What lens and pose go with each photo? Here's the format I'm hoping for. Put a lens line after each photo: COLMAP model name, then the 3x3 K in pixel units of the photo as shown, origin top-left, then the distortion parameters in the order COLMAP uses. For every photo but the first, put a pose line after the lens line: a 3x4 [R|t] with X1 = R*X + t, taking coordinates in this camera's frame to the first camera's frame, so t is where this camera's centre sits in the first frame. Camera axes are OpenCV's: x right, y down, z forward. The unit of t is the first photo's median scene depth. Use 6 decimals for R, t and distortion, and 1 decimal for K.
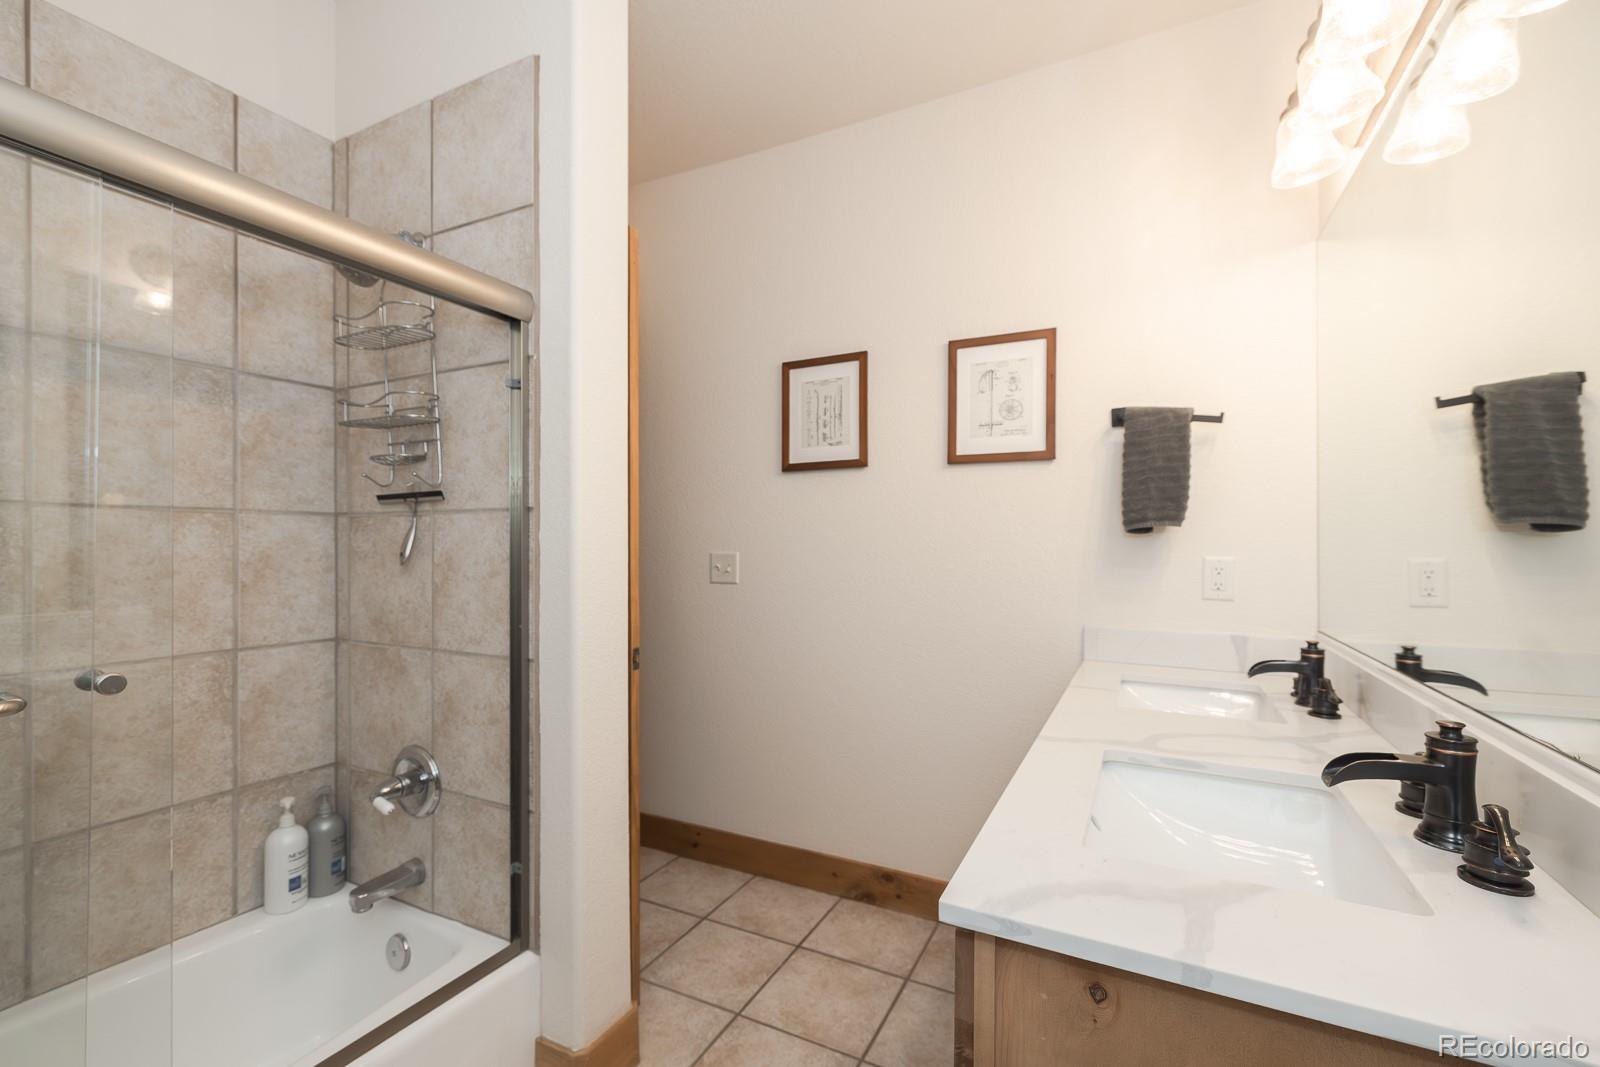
lens RADIAL K [[692.6, 0, 808.5], [0, 692.6, 543.5], [0, 0, 1]] dist [0.001755, 0.000058]
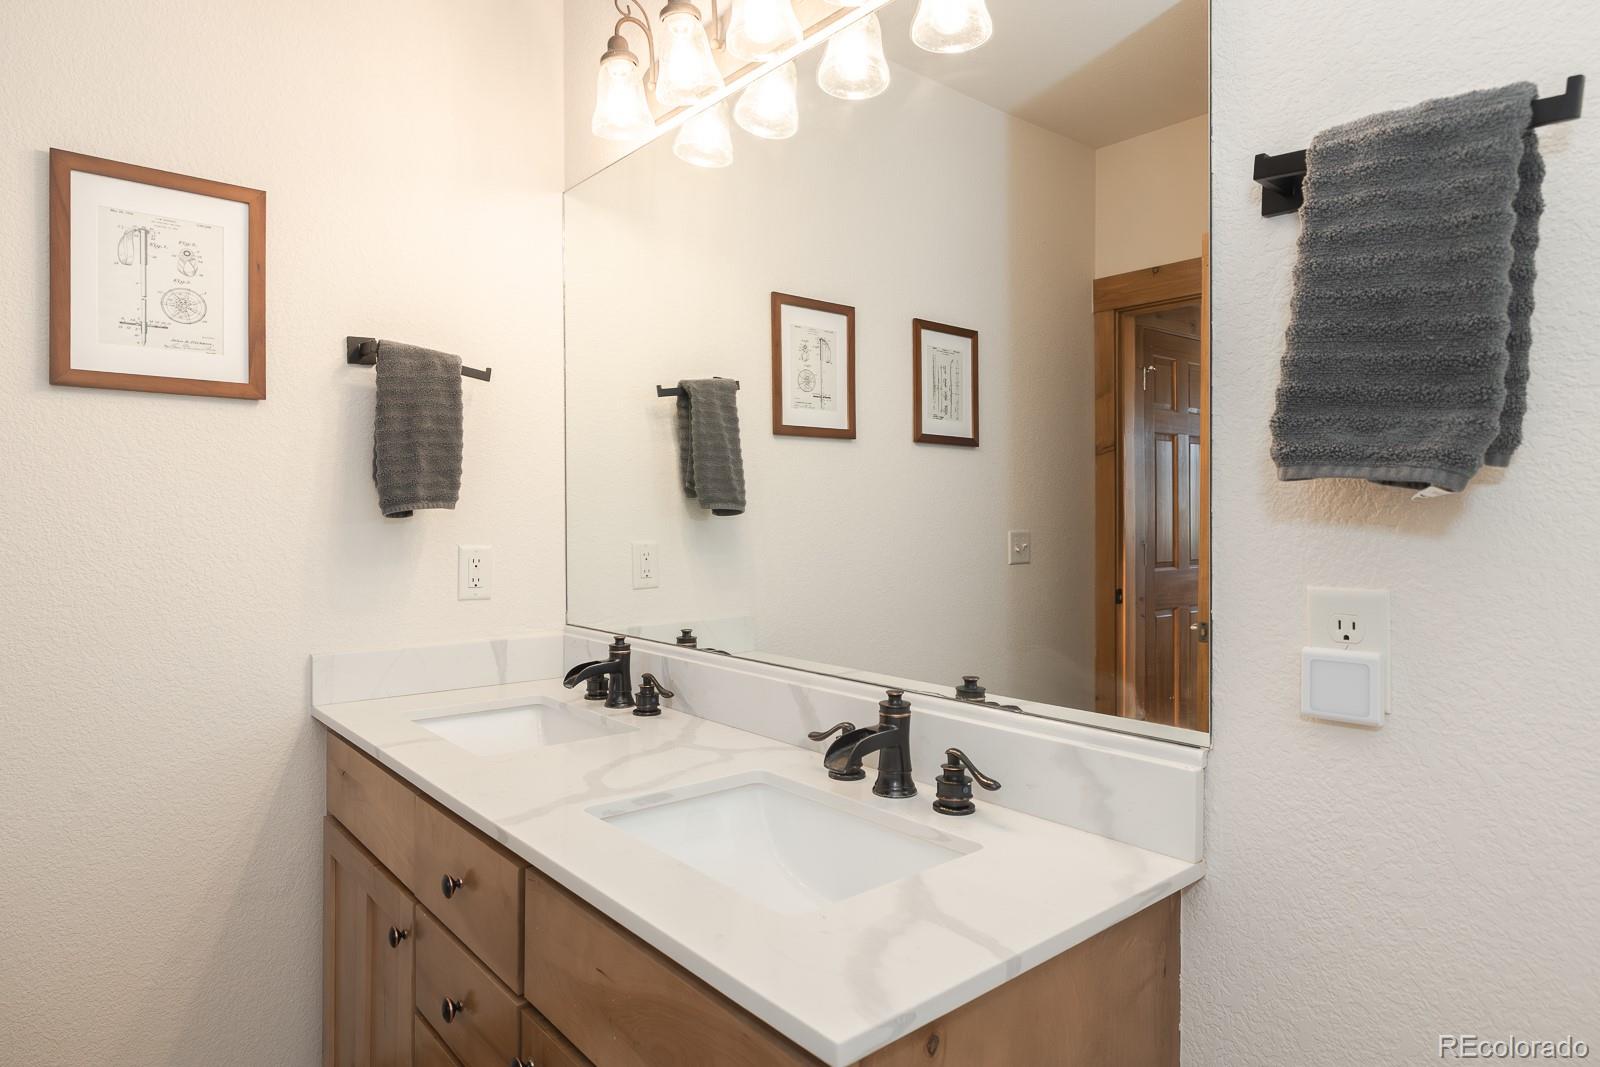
lens RADIAL K [[927.3, 0, 830.6], [0, 927.3, 524.7], [0, 0, 1]] dist [-0.009194, 0.007097]
pose [[0.372377, -0.016000, 0.927944, -0.266035], [-0.002815, 0.999827, 0.018369, -0.027087], [-0.928077, -0.009452, 0.372267, 0.224518]]
